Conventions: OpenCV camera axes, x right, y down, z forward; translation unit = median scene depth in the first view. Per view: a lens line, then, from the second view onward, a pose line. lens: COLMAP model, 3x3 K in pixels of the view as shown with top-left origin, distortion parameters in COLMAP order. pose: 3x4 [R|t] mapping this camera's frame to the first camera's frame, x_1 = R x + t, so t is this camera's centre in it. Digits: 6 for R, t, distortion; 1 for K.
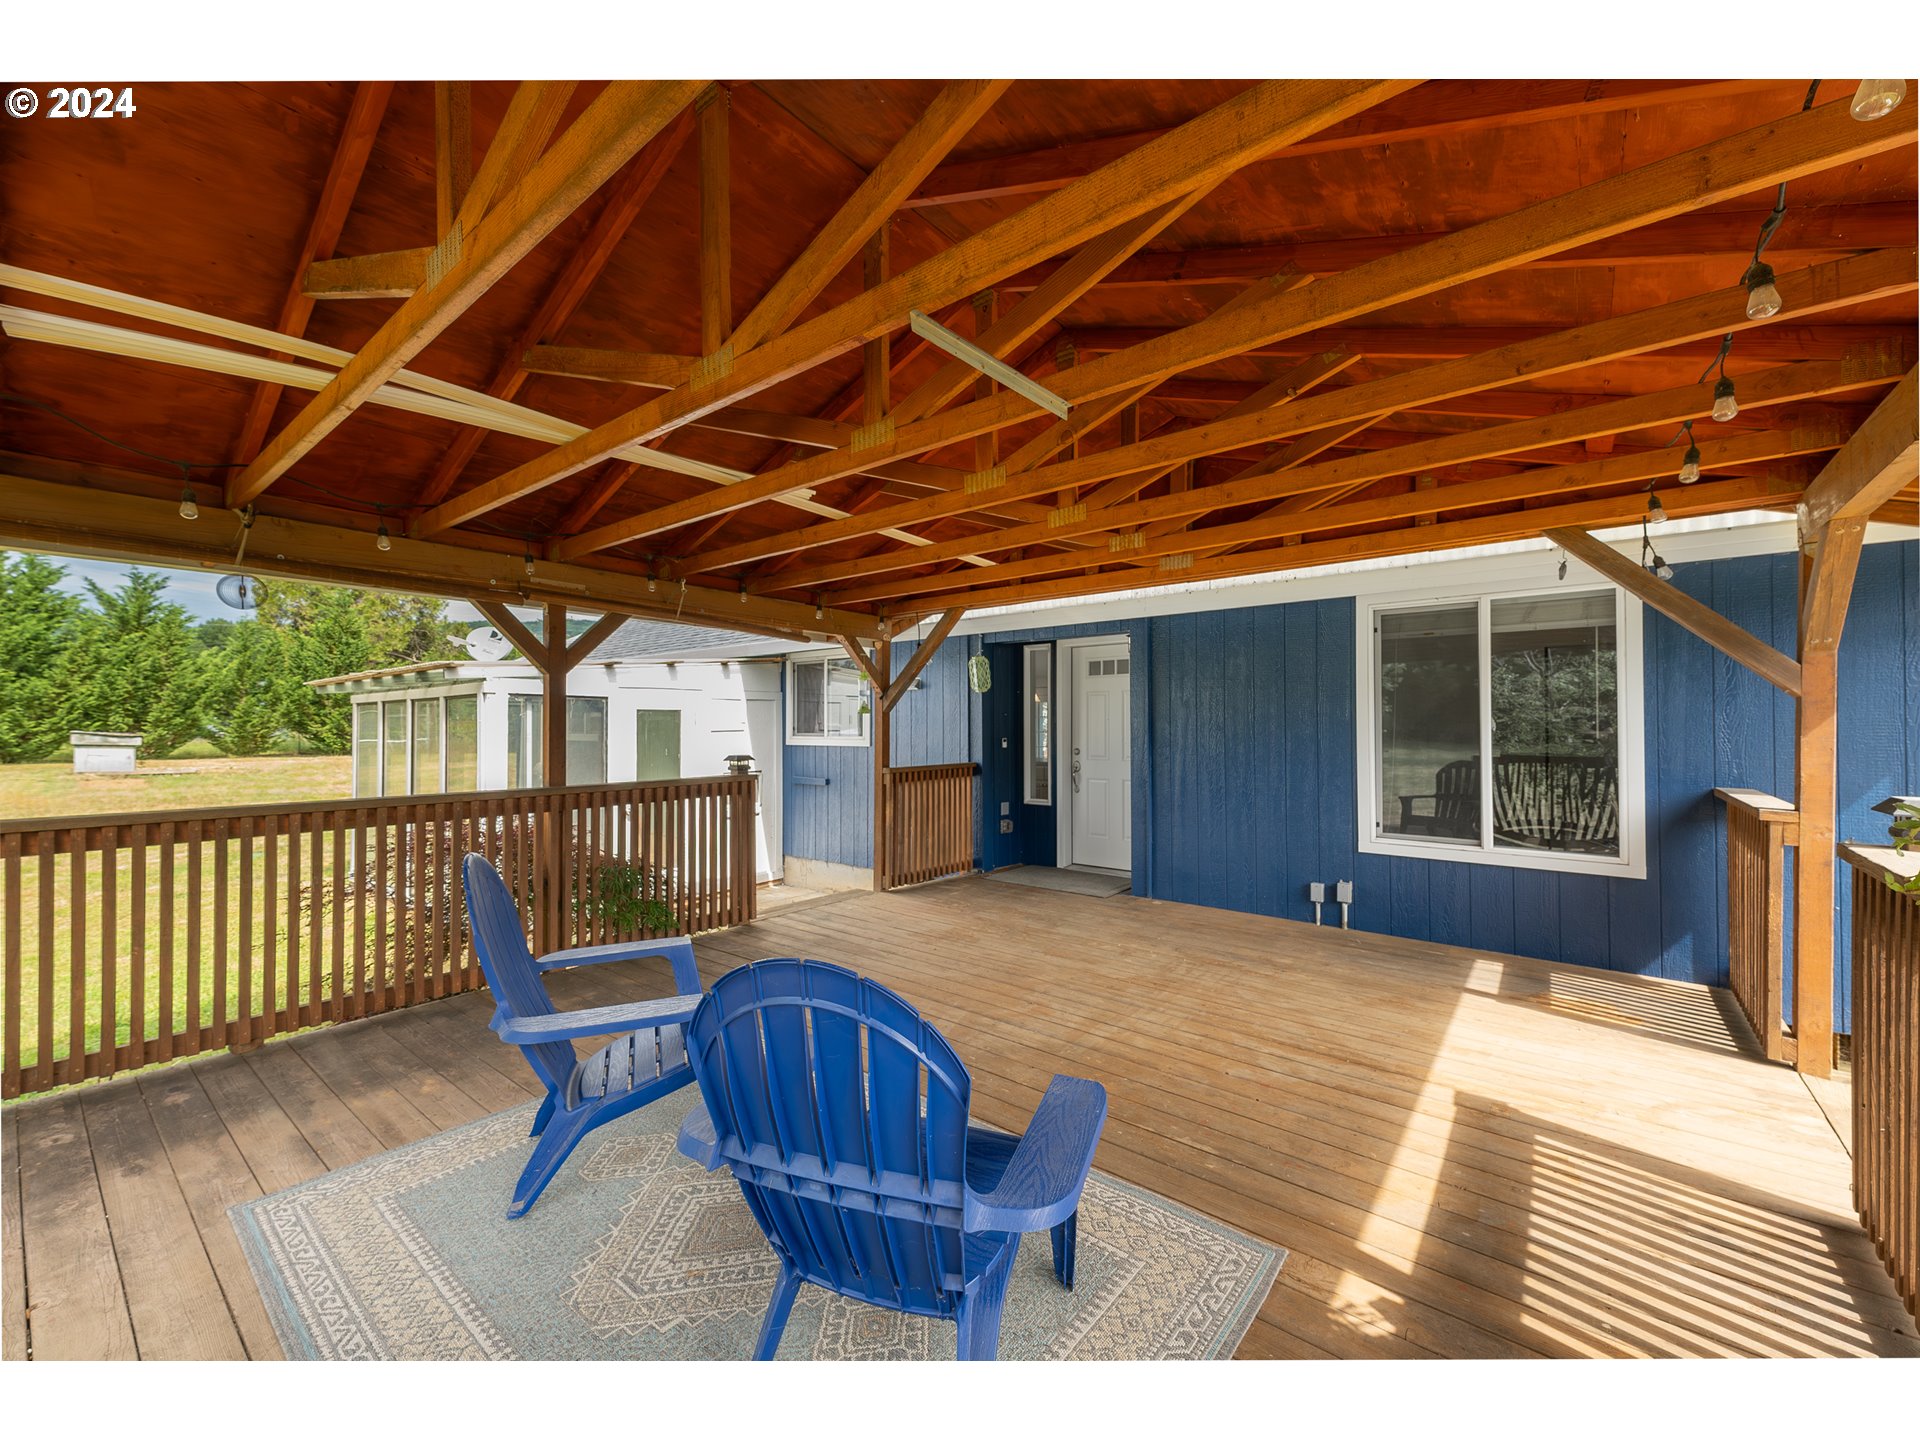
lens RADIAL K [[768.8, 0, 946.8], [0, 768.8, 719.3], [0, 0, 1]] dist [0.001922, -0.000416]
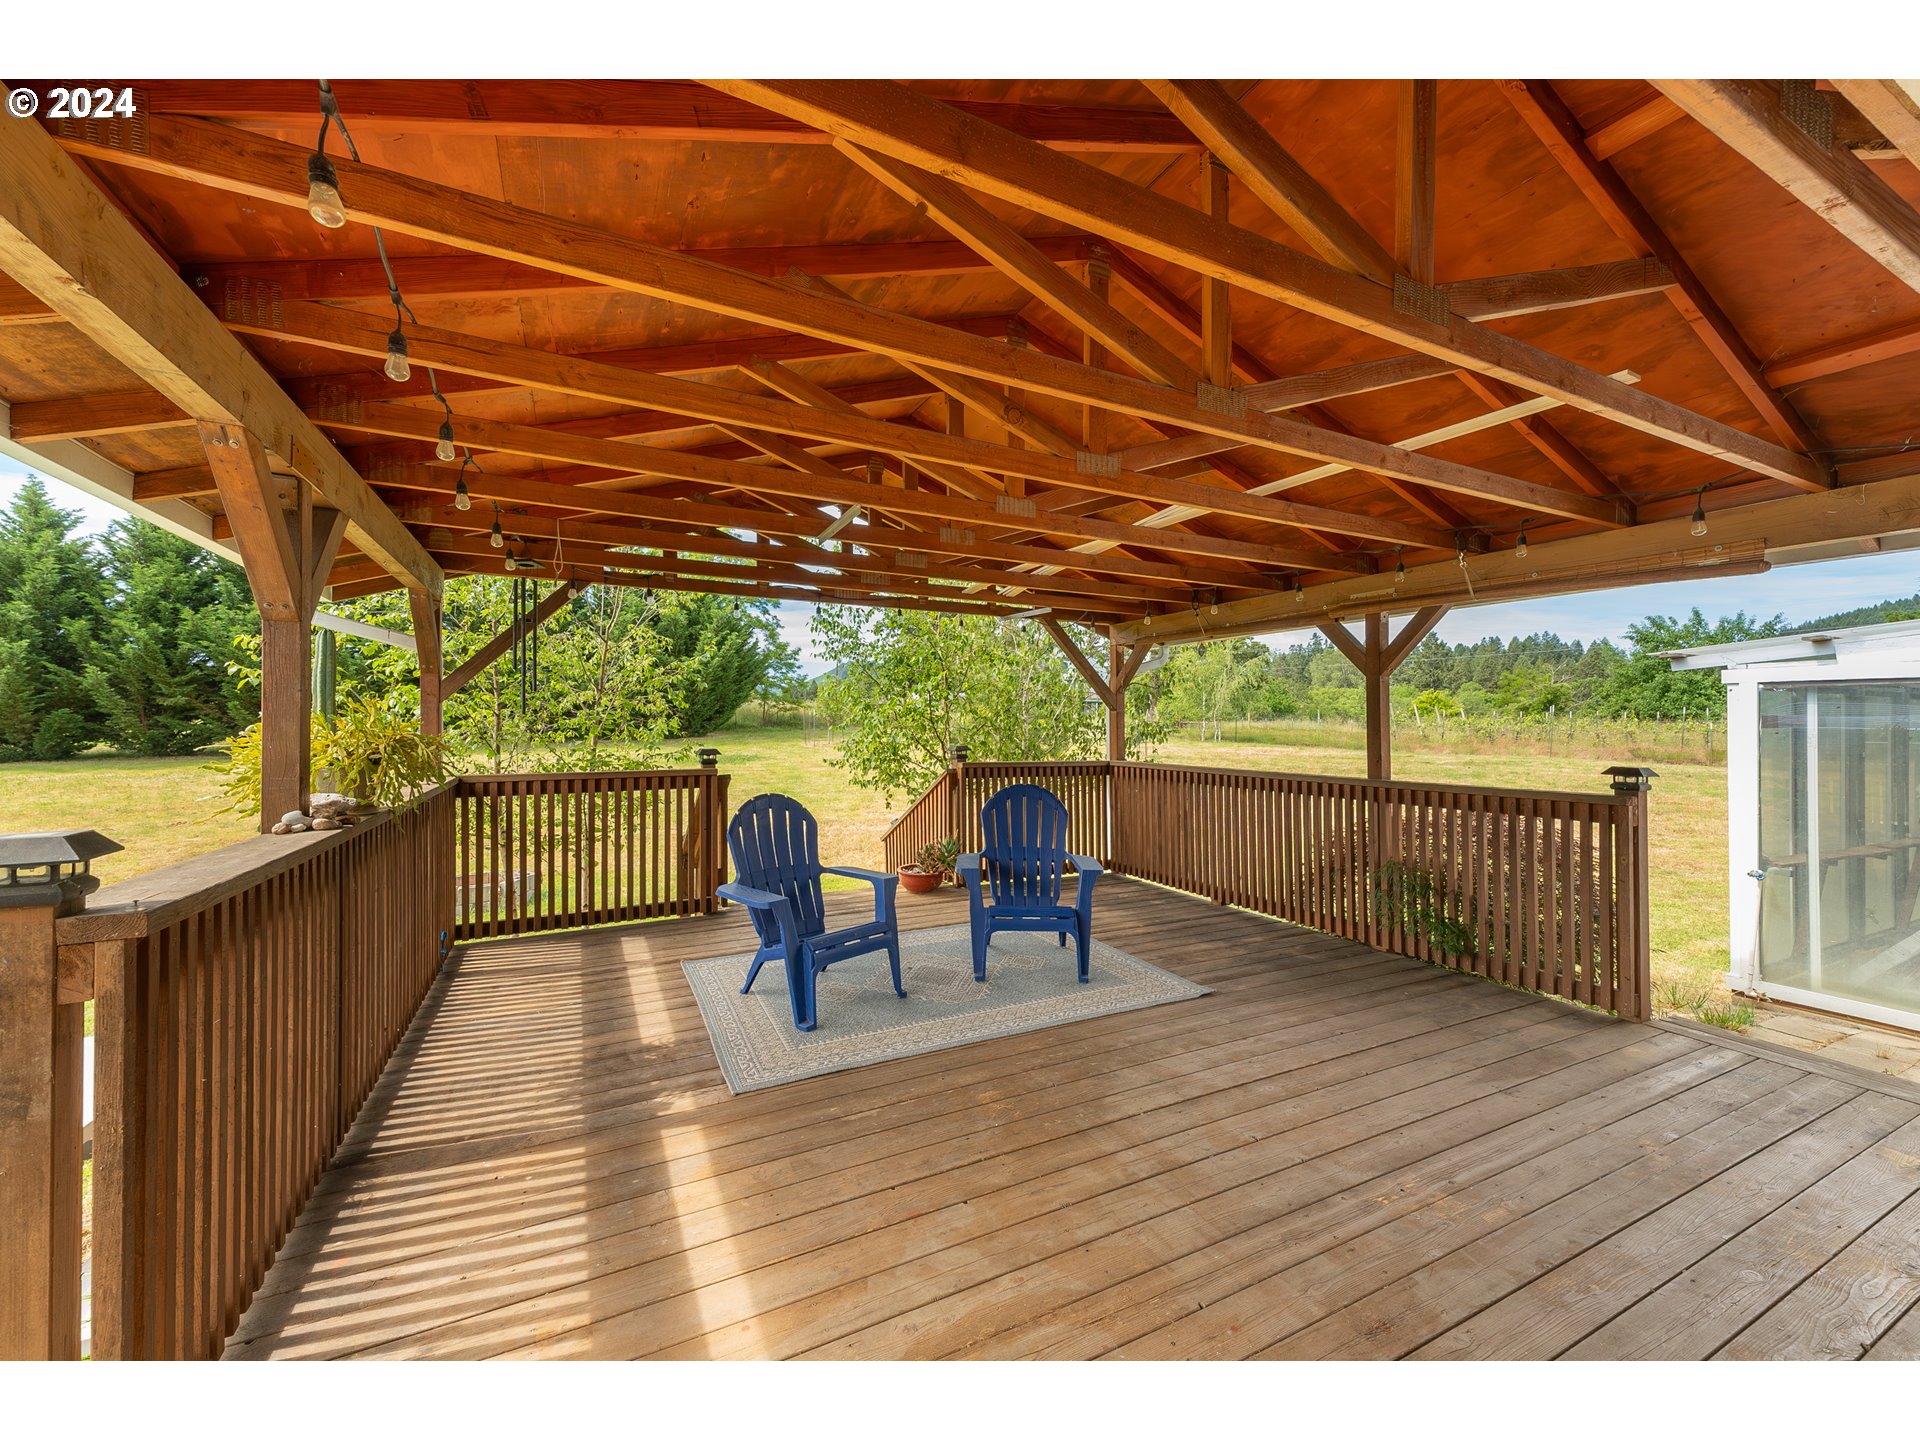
lens RADIAL K [[768.8, 0, 959.2], [0, 768.8, 719.9], [0, 0, 1]] dist [0.001922, -0.000416]
pose [[-0.424665, -0.009154, -0.905304, 0.885699], [0.002595, 0.999932, -0.011328, 0.015681], [0.905347, -0.007159, -0.424613, 1.132632]]
